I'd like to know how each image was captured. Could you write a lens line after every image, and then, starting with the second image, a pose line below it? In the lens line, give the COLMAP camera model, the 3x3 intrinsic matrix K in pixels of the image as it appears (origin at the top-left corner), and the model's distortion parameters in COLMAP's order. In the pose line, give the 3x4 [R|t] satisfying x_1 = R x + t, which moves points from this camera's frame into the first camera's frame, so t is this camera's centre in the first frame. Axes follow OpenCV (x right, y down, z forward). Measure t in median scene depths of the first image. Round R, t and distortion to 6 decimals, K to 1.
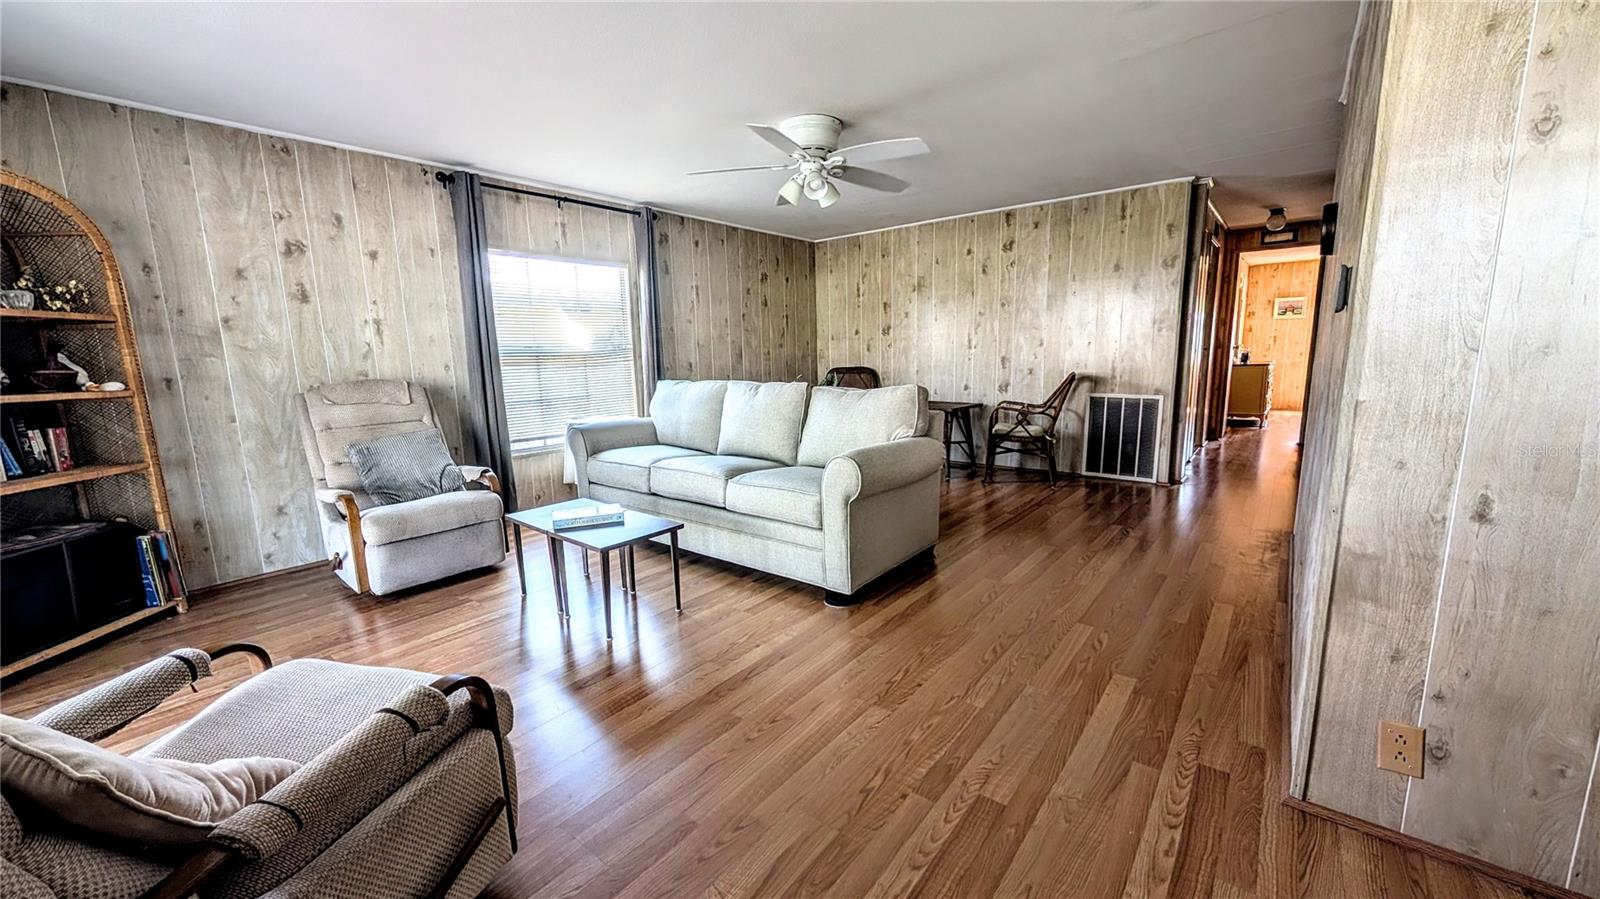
lens RADIAL K [[606.7, 0, 800.1], [0, 606.7, 452.6], [0, 0, 1]] dist [0.001791, 0.000006]
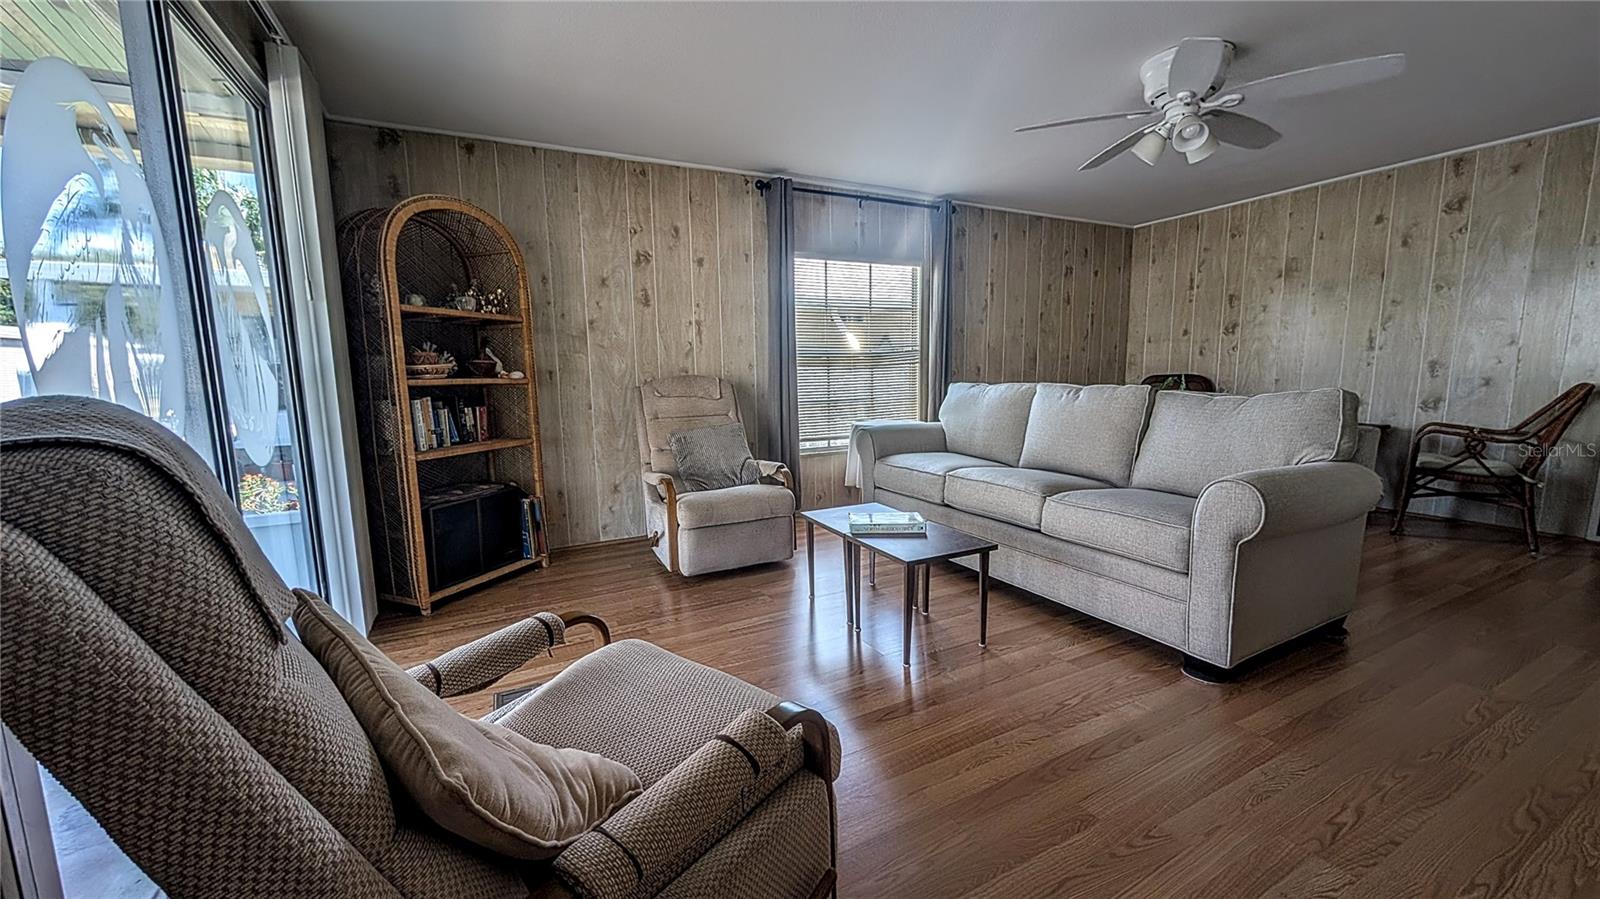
lens RADIAL K [[606.7, 0, 798.3], [0, 606.7, 451.2], [0, 0, 1]] dist [0.001791, 0.000006]
pose [[0.915617, 0.061470, -0.397326, -0.097735], [-0.071040, 0.997429, -0.009397, 0.012962], [0.395727, 0.036830, 0.917630, 0.091776]]
